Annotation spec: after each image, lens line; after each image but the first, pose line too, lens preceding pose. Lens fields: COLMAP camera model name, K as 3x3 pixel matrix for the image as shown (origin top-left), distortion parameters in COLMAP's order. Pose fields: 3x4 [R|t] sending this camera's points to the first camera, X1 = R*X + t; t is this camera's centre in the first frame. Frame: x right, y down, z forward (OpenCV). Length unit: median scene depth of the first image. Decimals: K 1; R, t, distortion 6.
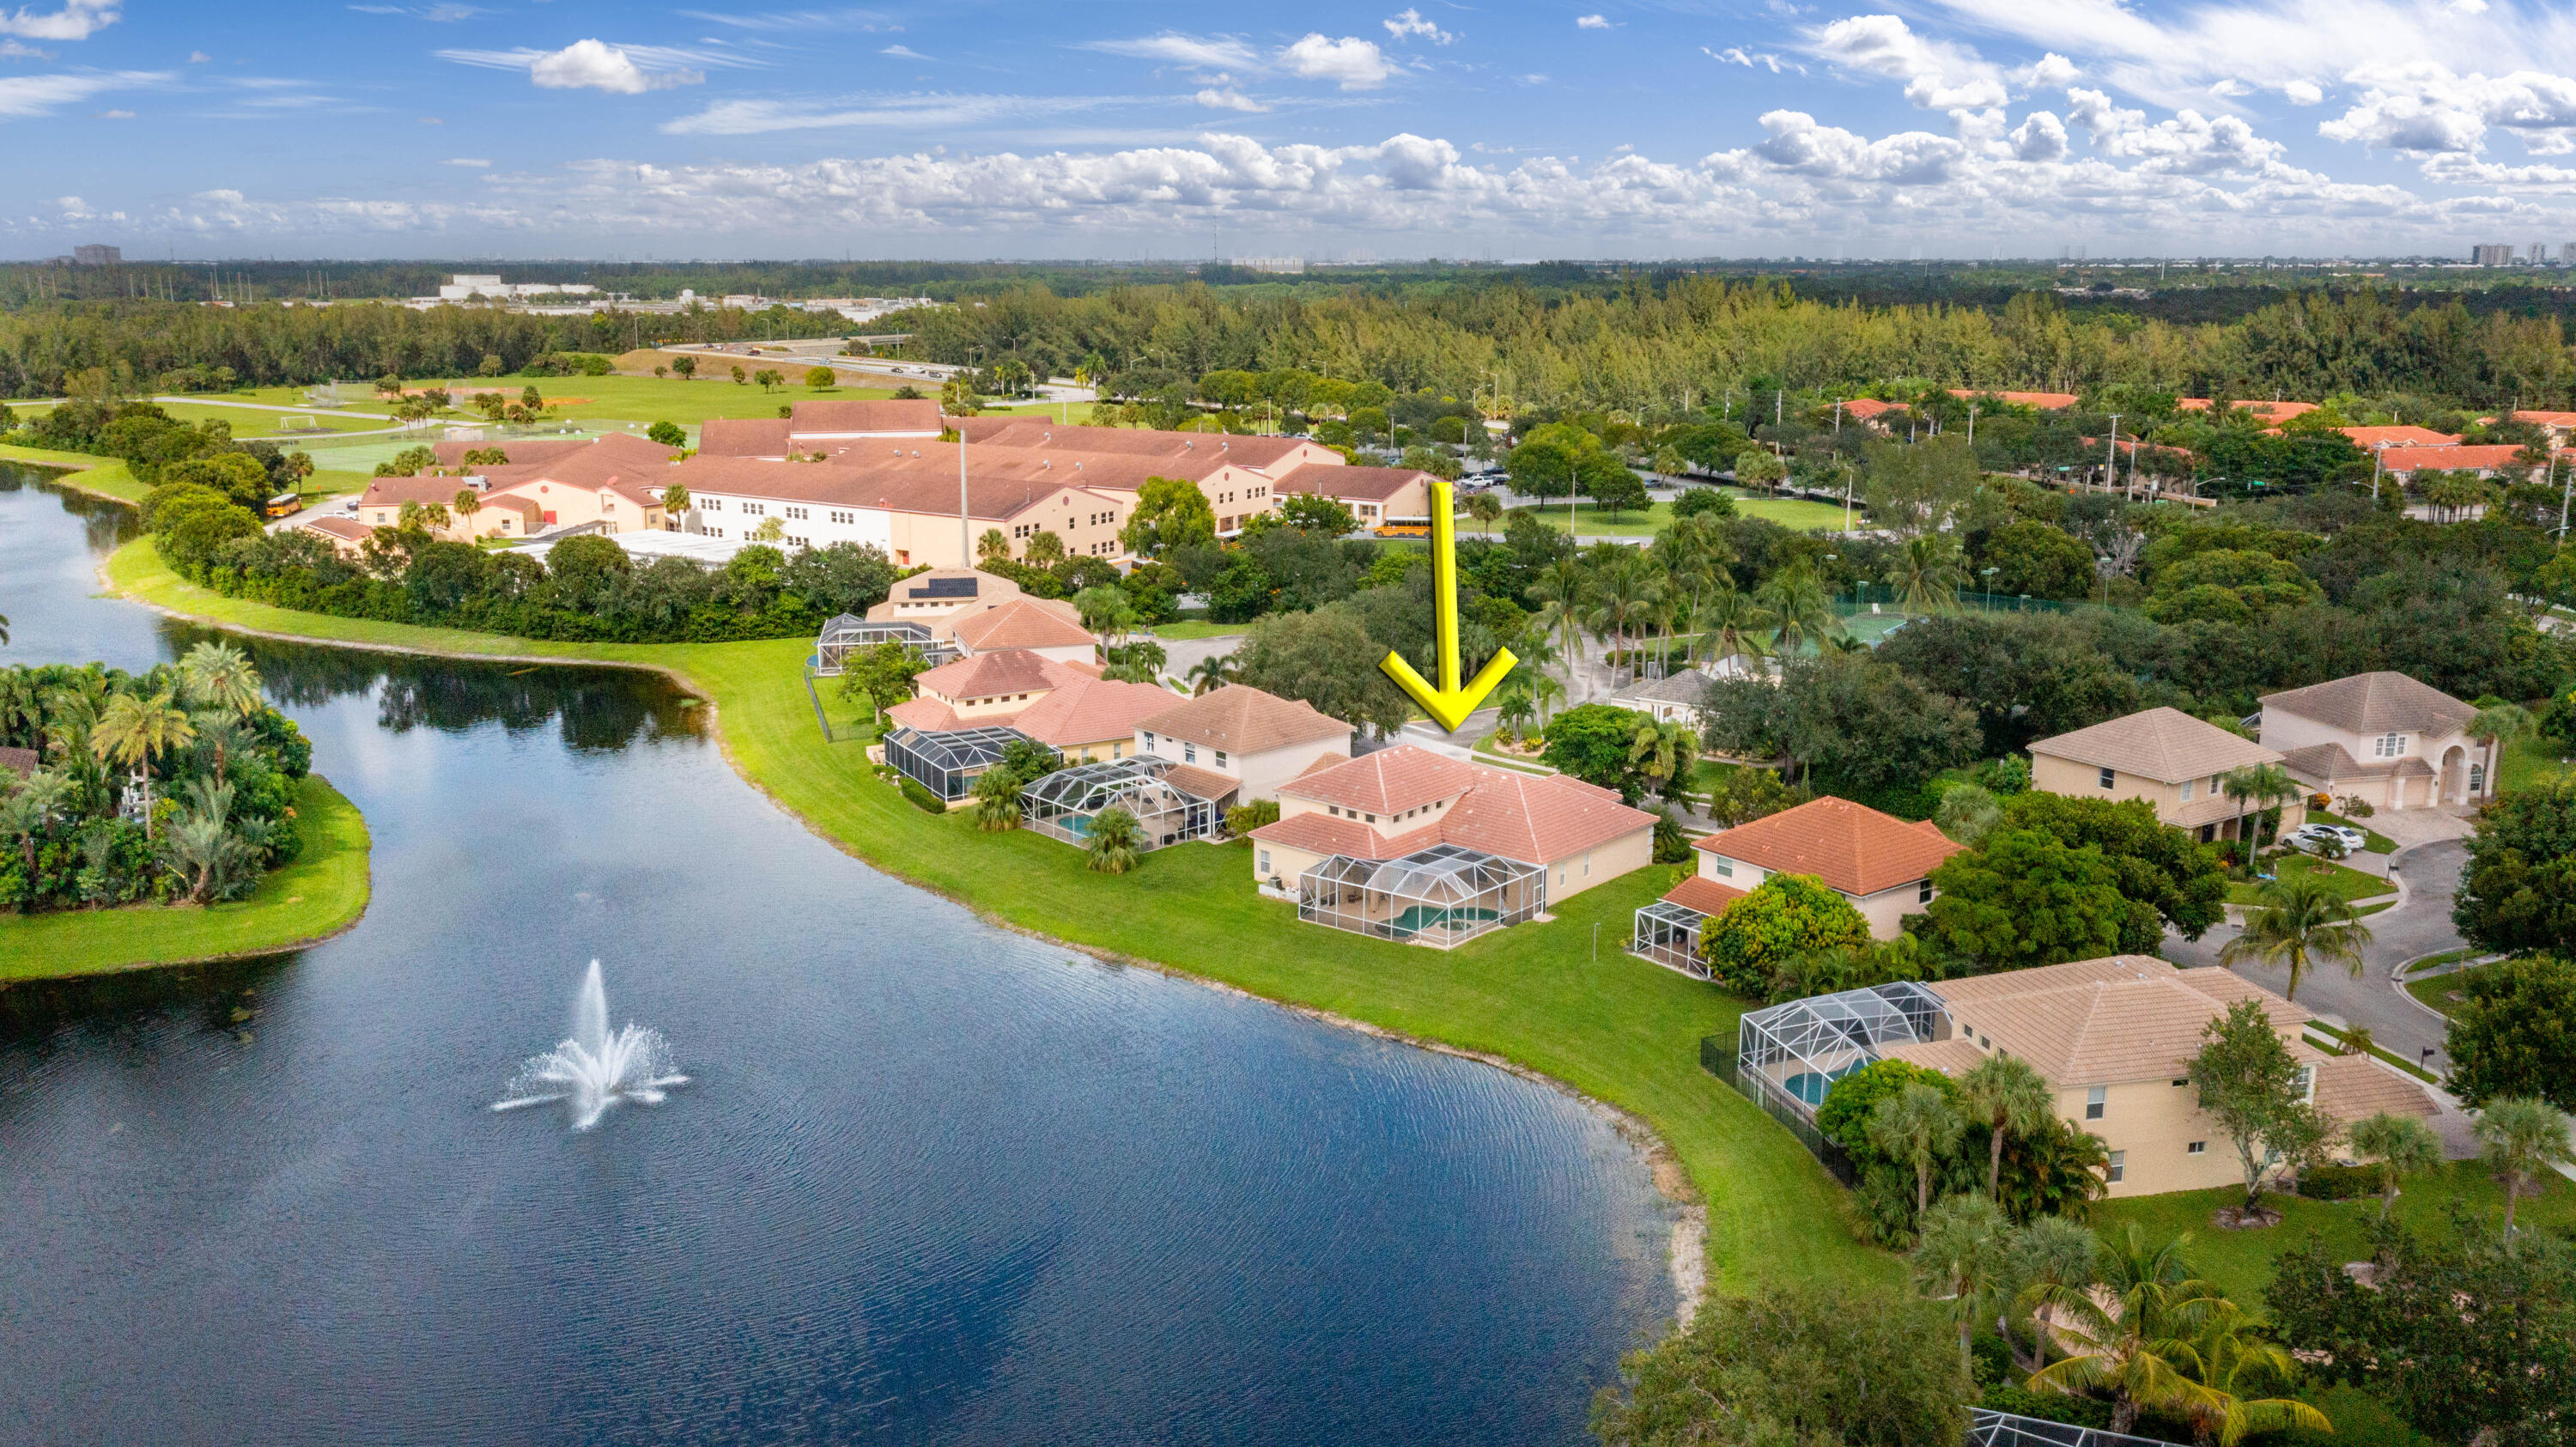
lens RADIAL K [[2030.9, 0, 1281.2], [0, 2030.9, 720.3], [0, 0, 1]] dist [-0.015039, 0.008581]
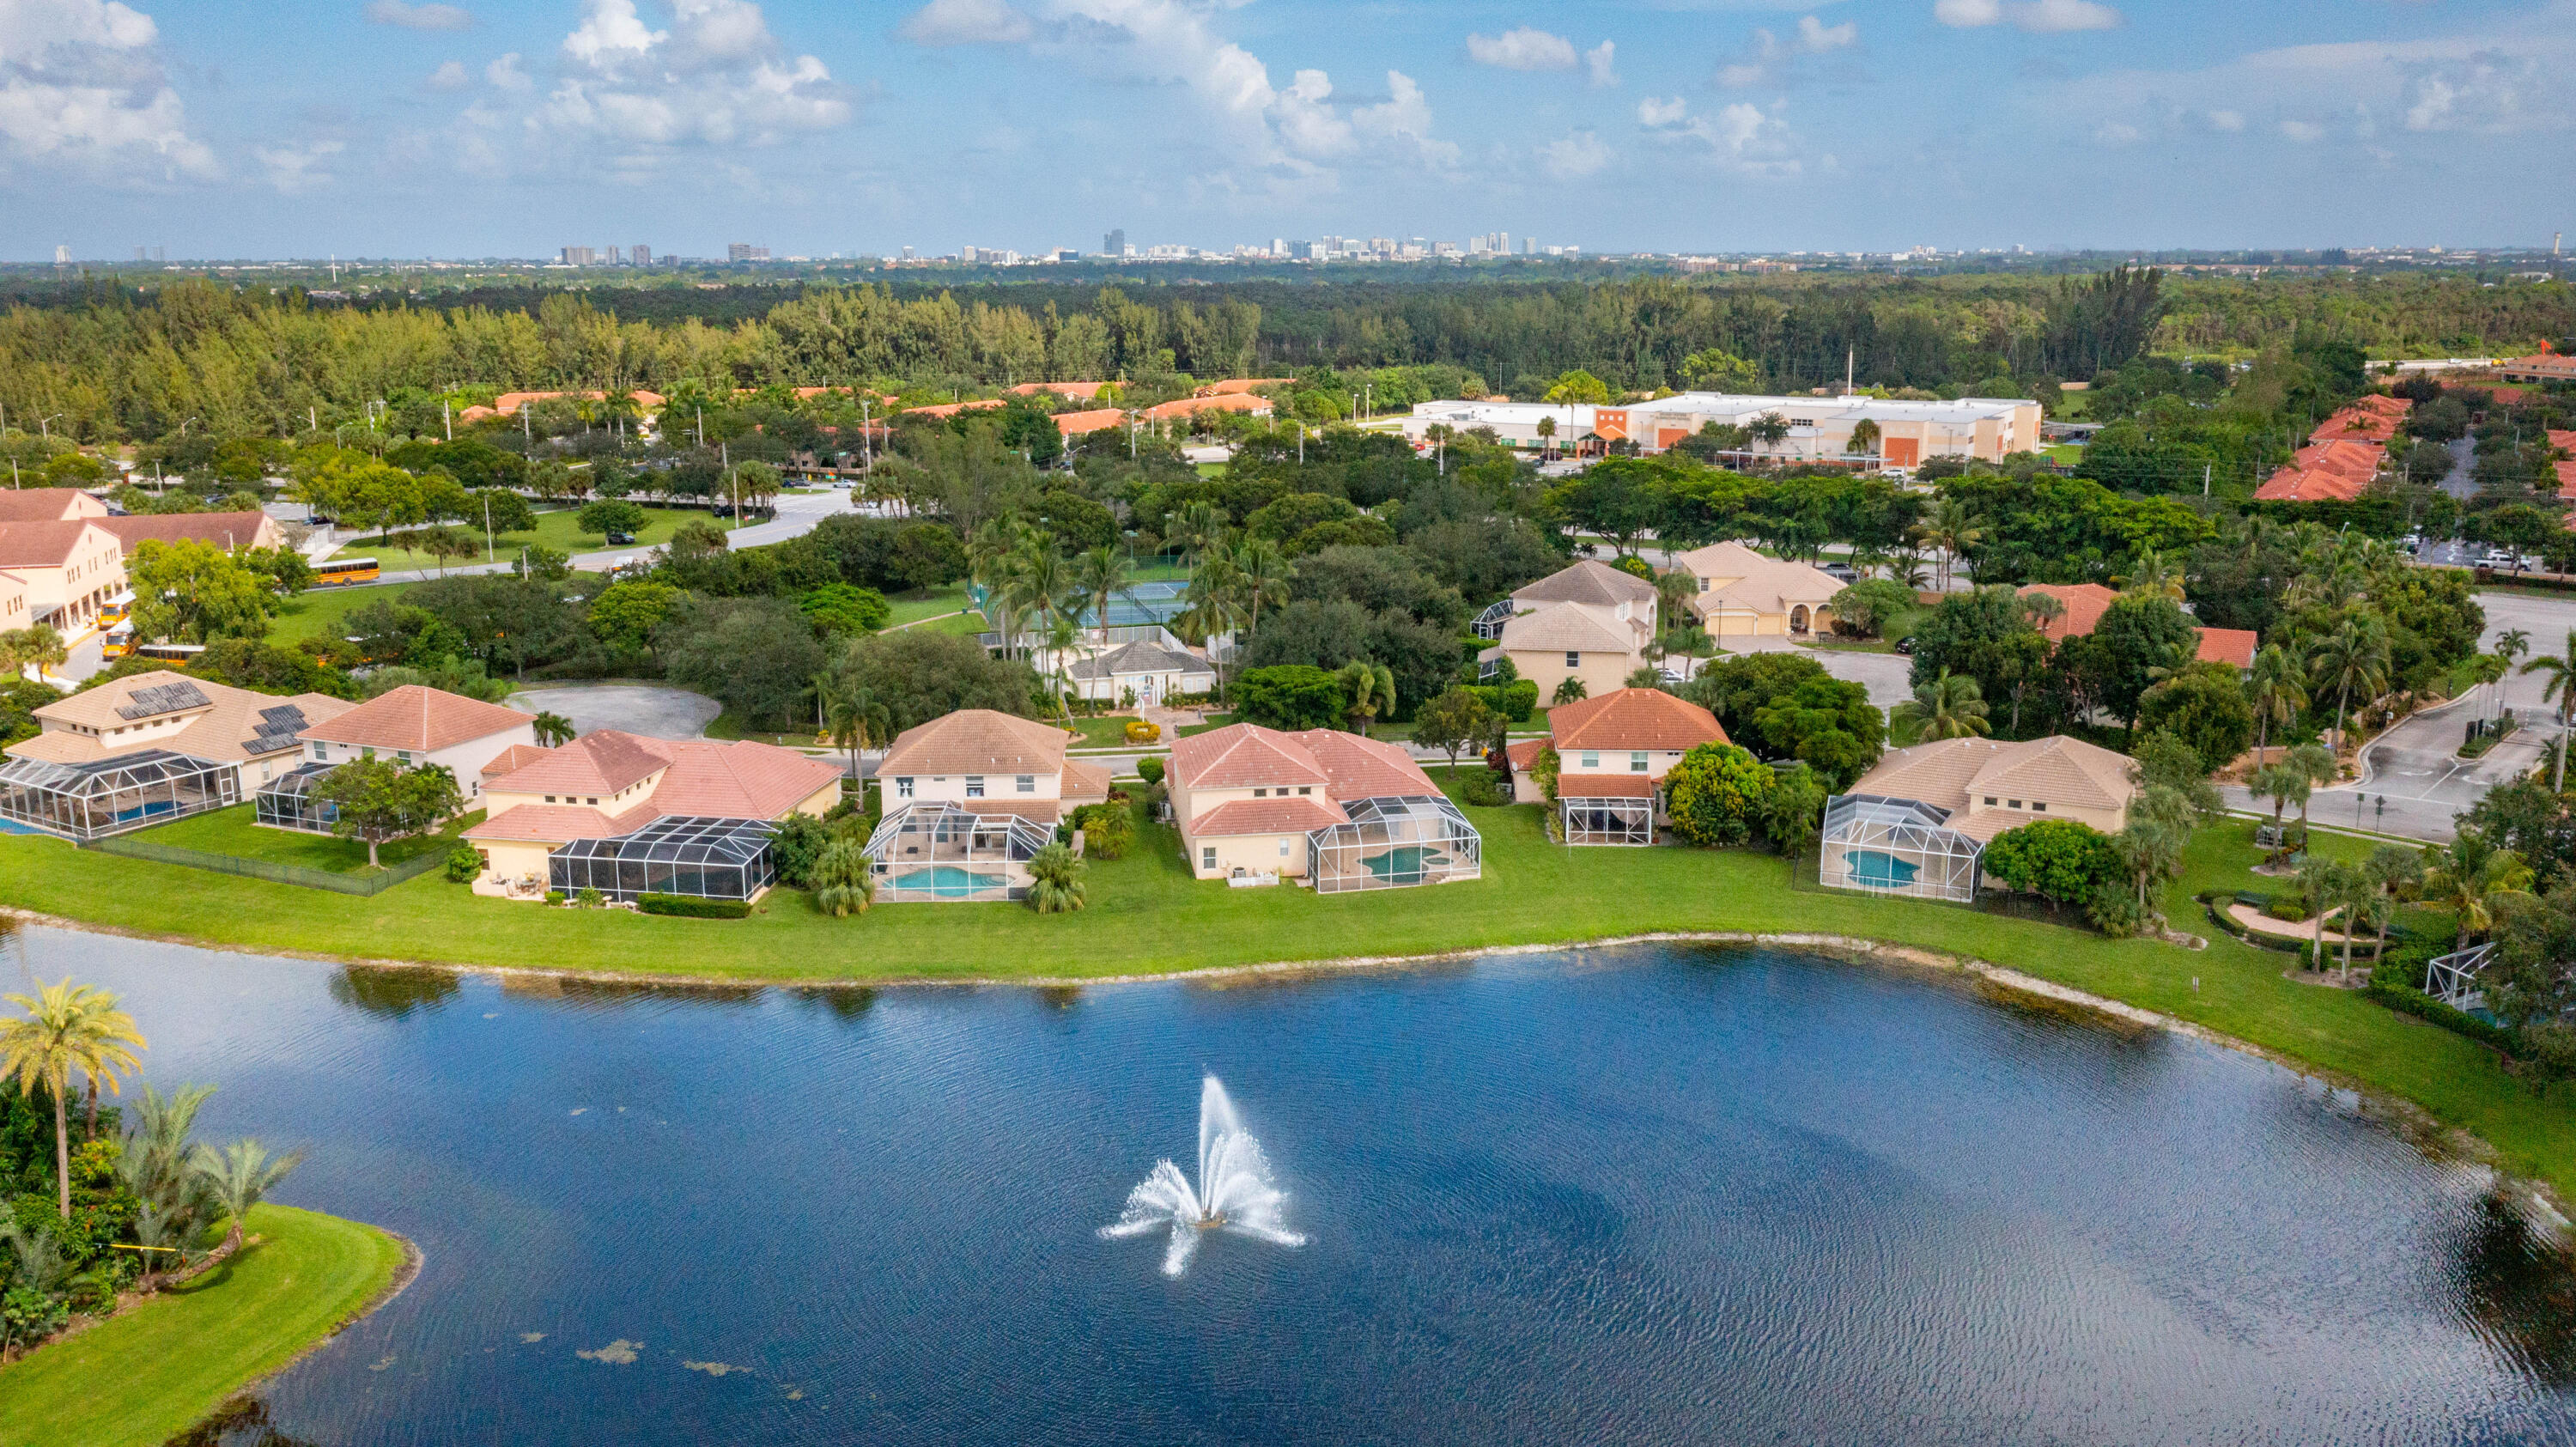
lens RADIAL K [[2030.9, 0, 1281.2], [0, 2030.9, 720.3], [0, 0, 1]] dist [-0.015039, 0.008581]
pose [[0.639696, -0.171626, 0.749222, -0.452232], [0.172534, 0.981940, 0.077623, -0.043273], [-0.749013, 0.079611, 0.657755, 0.189457]]
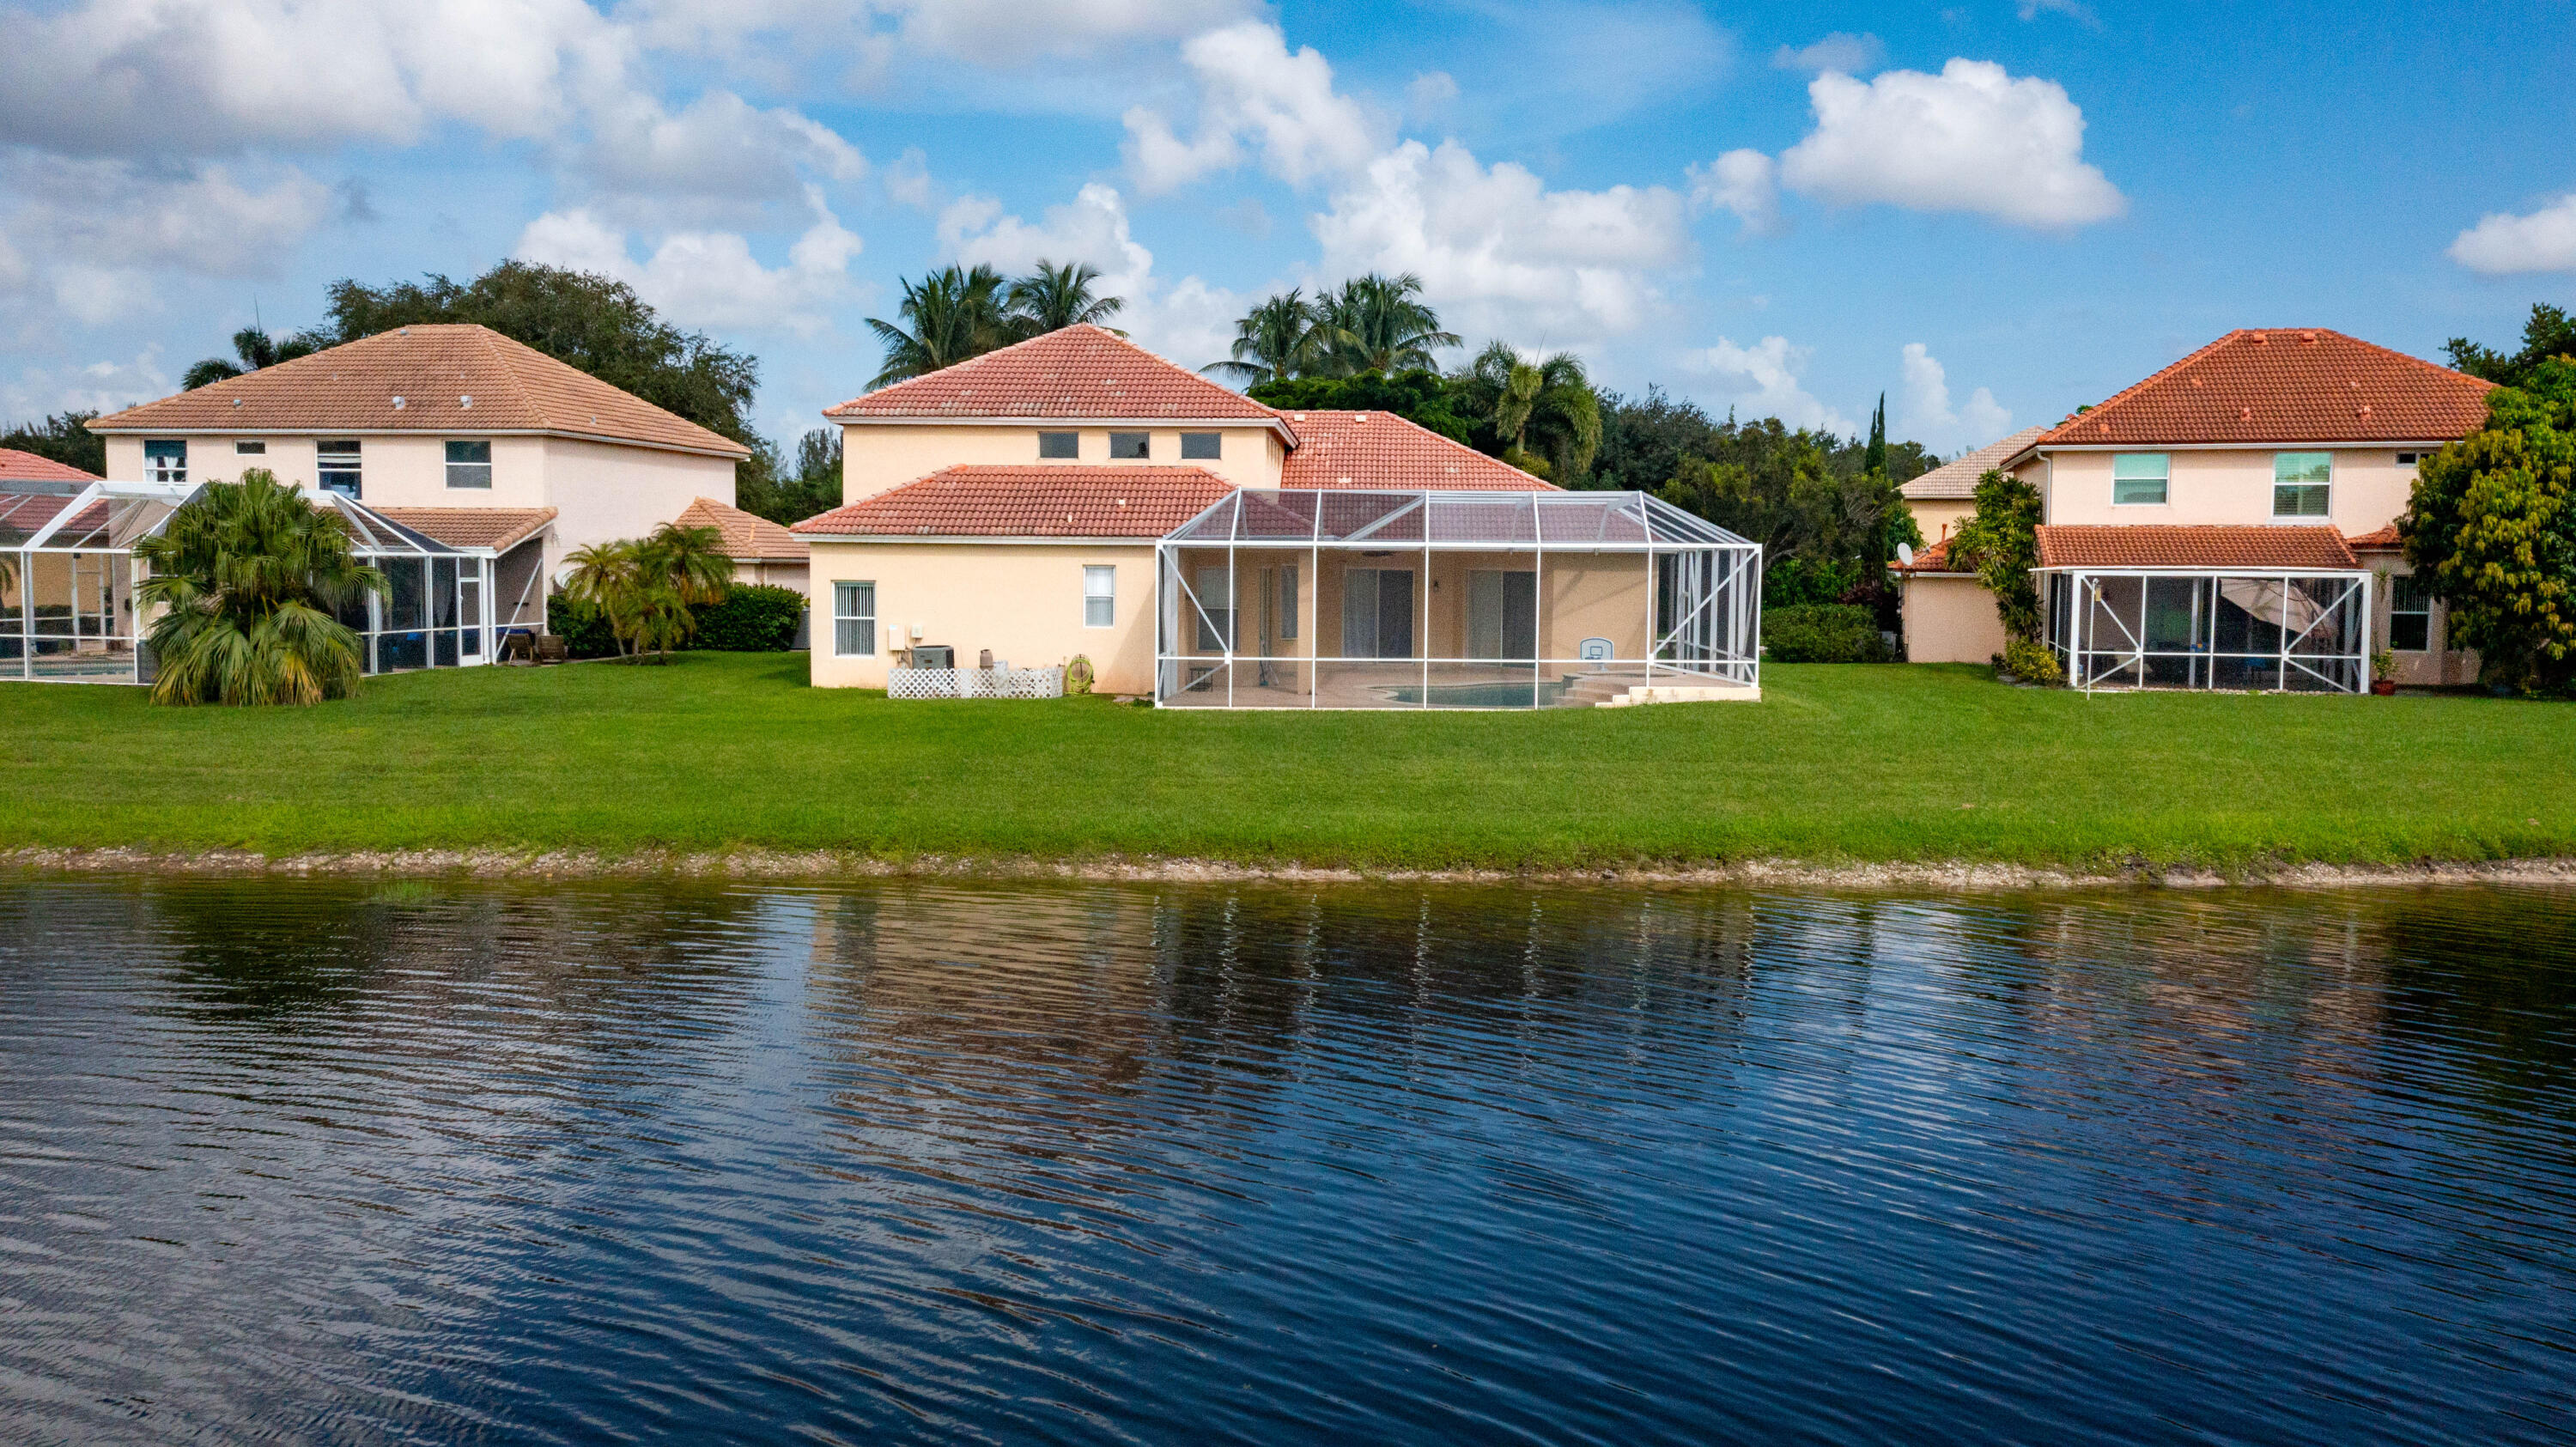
lens RADIAL K [[2030.9, 0, 1281.2], [0, 2030.9, 720.3], [0, 0, 1]] dist [-0.015039, 0.008581]
pose [[0.780836, -0.039540, 0.623483, -0.093114], [0.128423, 0.986841, -0.098251, 0.076598], [-0.611394, 0.156787, 0.775639, 0.449558]]
